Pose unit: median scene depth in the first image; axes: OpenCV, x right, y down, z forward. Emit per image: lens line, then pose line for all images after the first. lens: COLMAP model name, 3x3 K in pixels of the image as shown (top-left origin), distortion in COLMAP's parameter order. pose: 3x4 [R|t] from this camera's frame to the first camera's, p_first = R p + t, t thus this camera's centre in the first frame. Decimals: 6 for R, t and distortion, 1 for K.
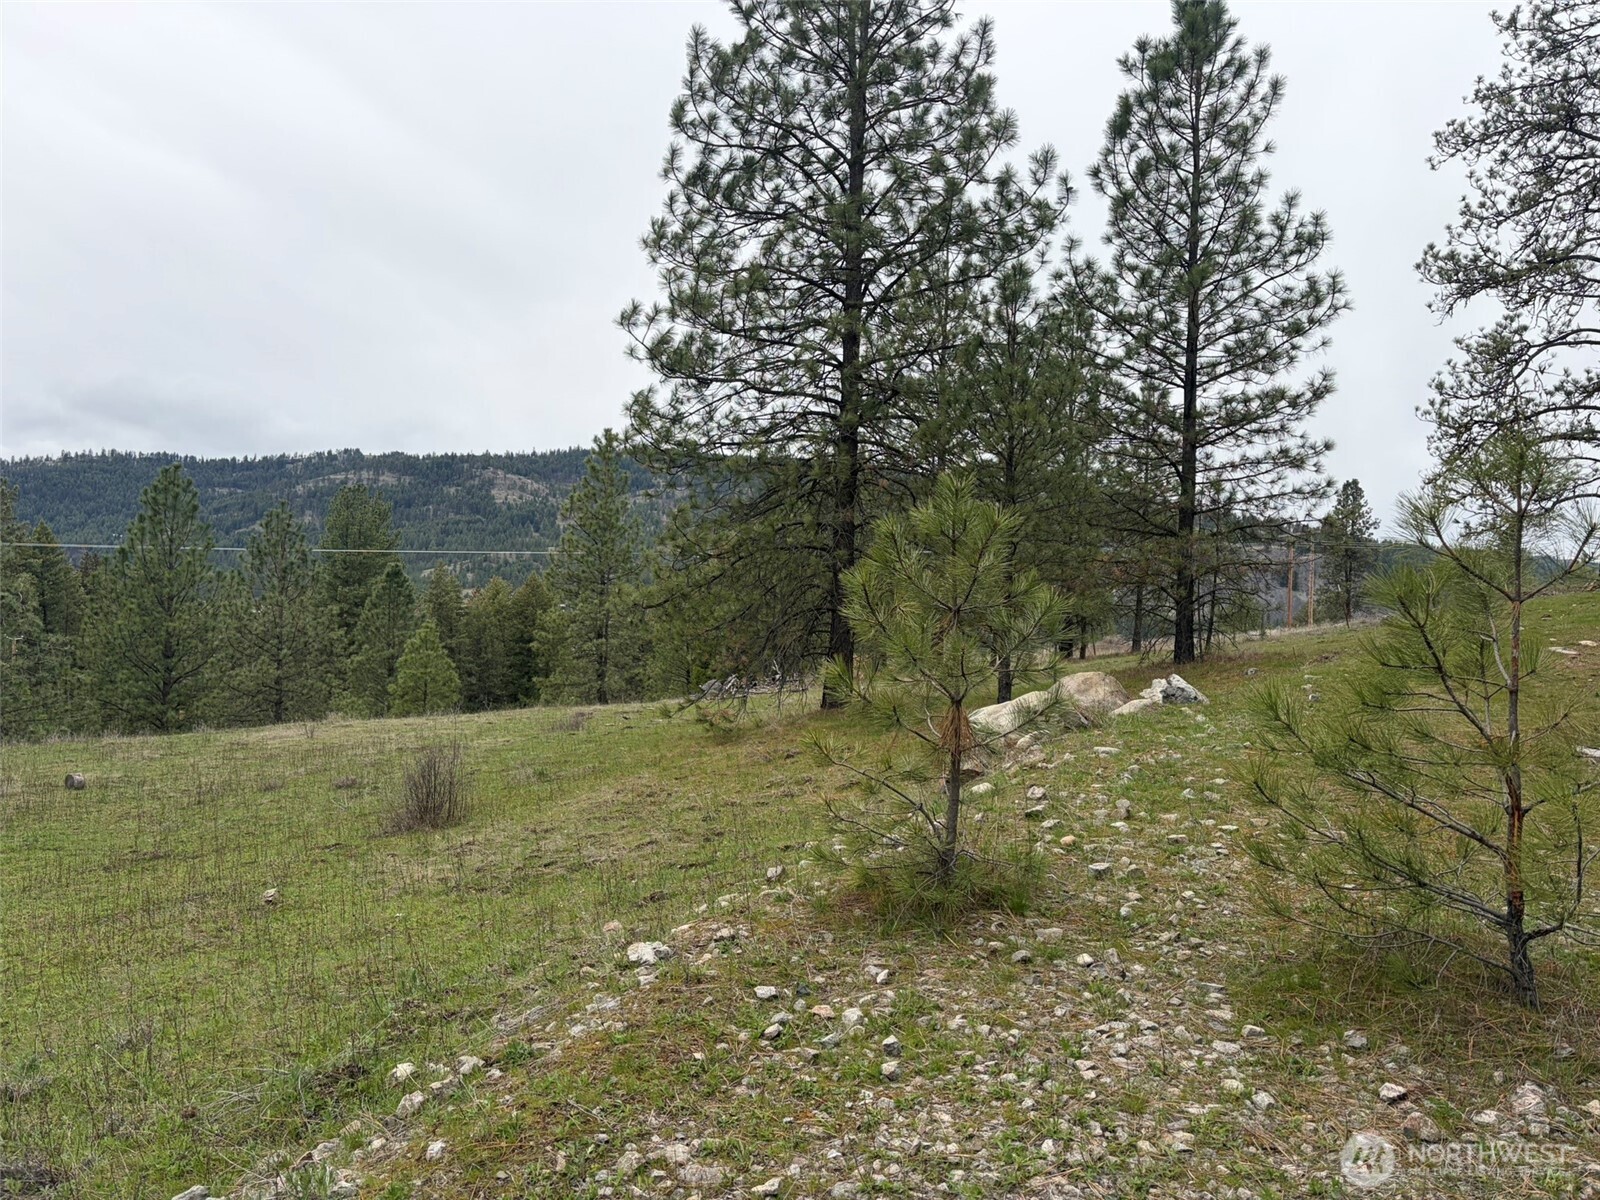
lens RADIAL K [[1189.7, 0, 793.8], [0, 1189.7, 602.1], [0, 0, 1]] dist [0.038868, -0.040451]
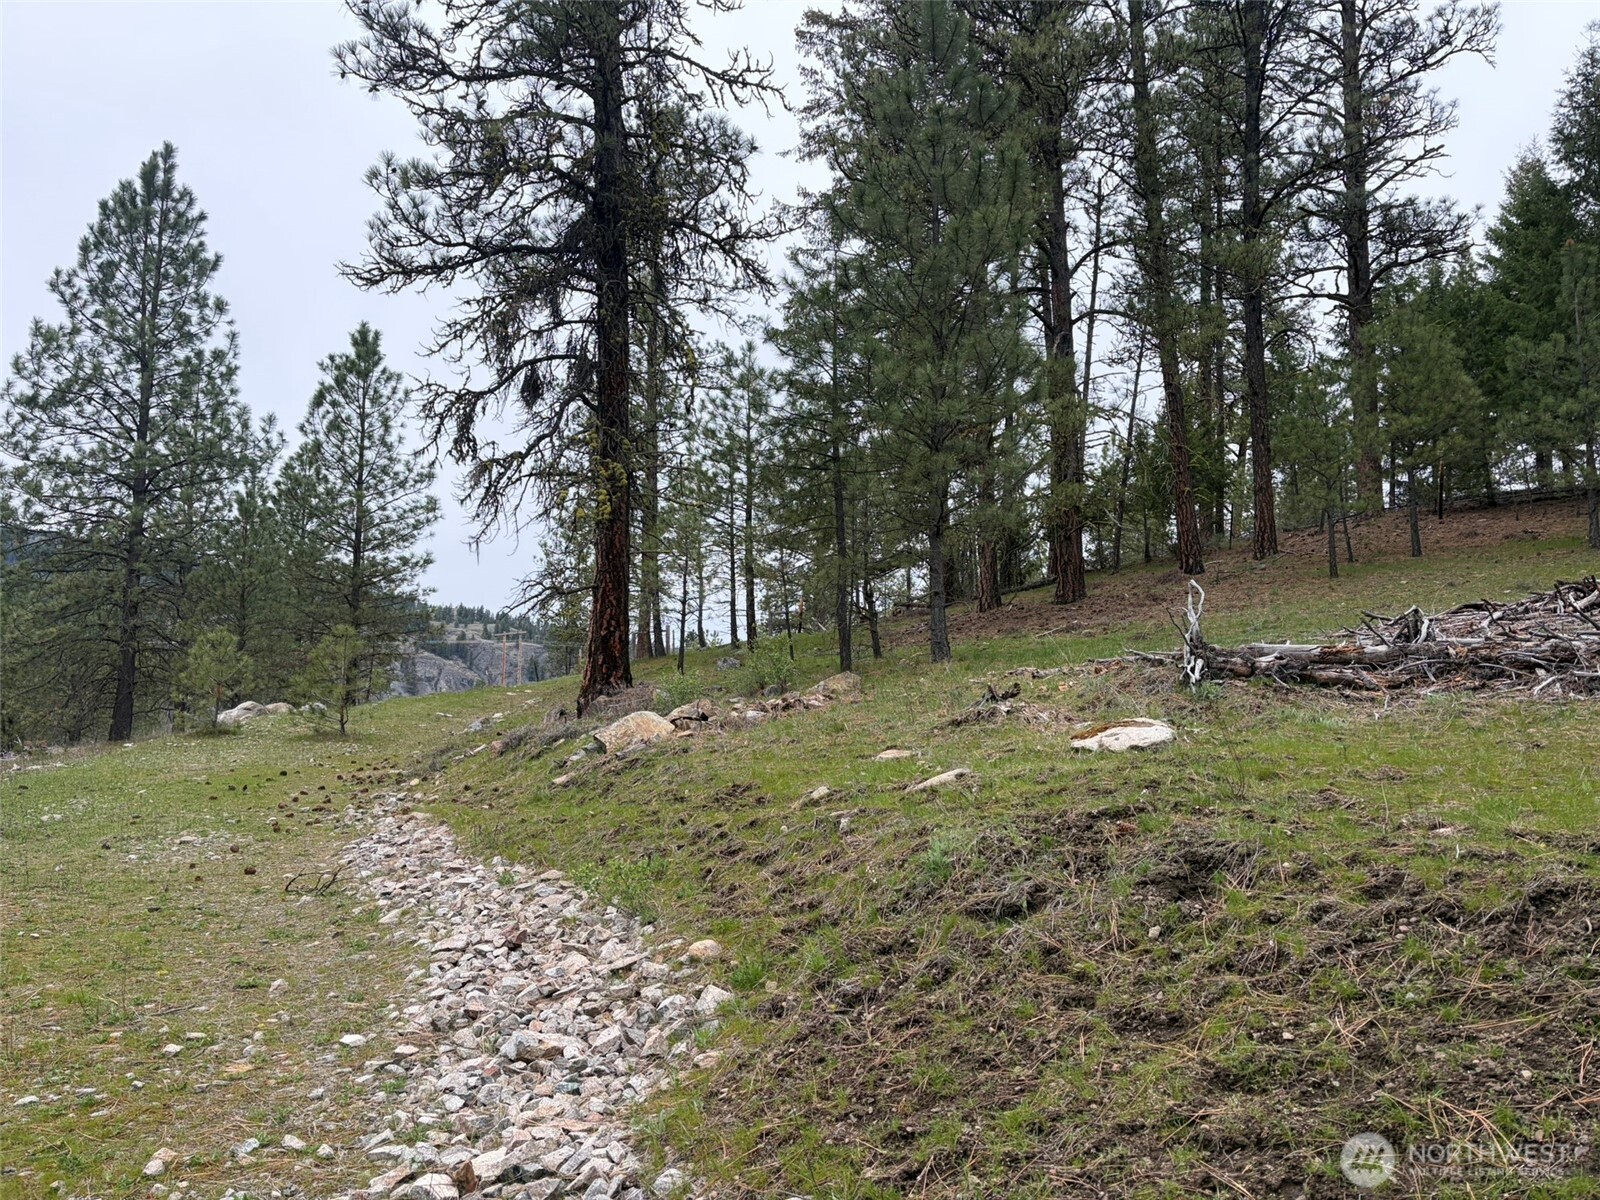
lens RADIAL K [[1189.7, 0, 805.9], [0, 1189.7, 594.6], [0, 0, 1]] dist [0.038868, -0.040451]
pose [[0.820060, 0.032613, 0.571347, -0.077947], [0.009004, 0.997516, -0.069862, 0.006629], [-0.572206, 0.062436, 0.817730, -0.484185]]
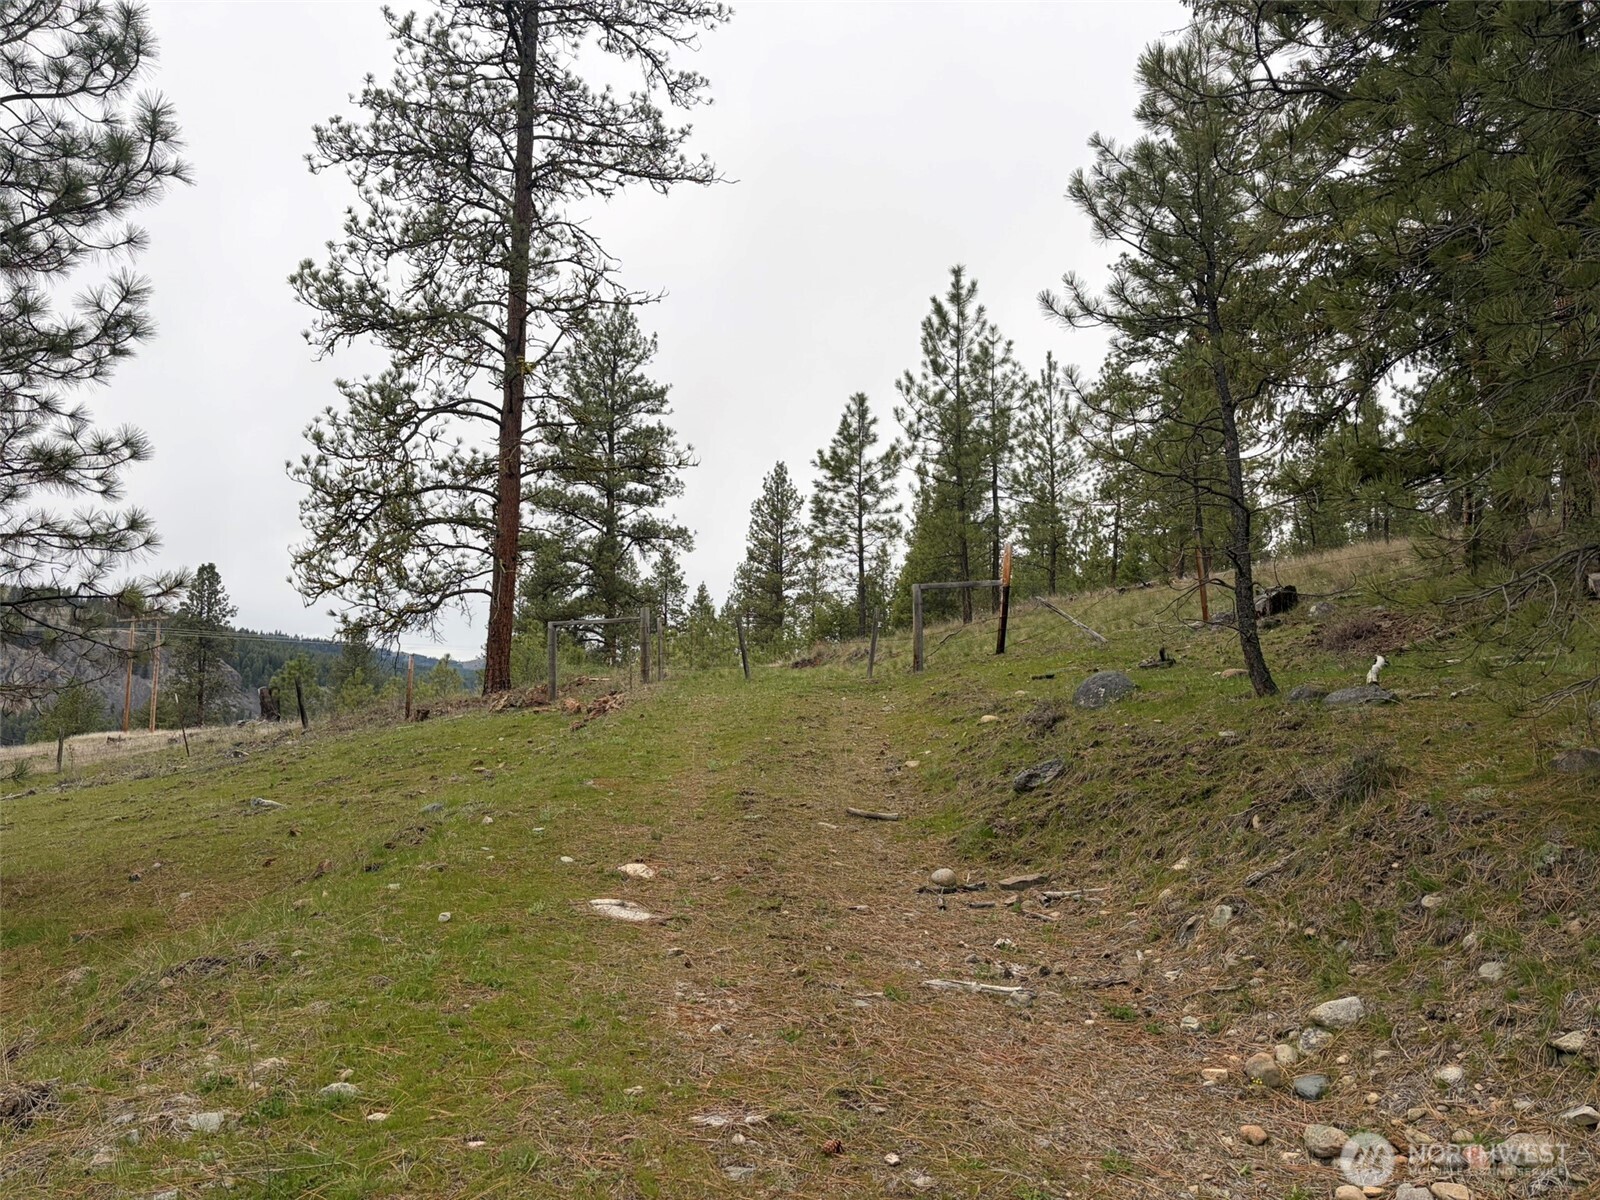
lens RADIAL K [[1189.7, 0, 791.0], [0, 1189.7, 603.1], [0, 0, 1]] dist [0.038868, -0.040451]
pose [[0.630276, 0.053440, 0.774530, 0.138723], [0.002573, 0.997479, -0.070917, -0.018149], [-0.776367, 0.046690, 0.628550, 0.281795]]
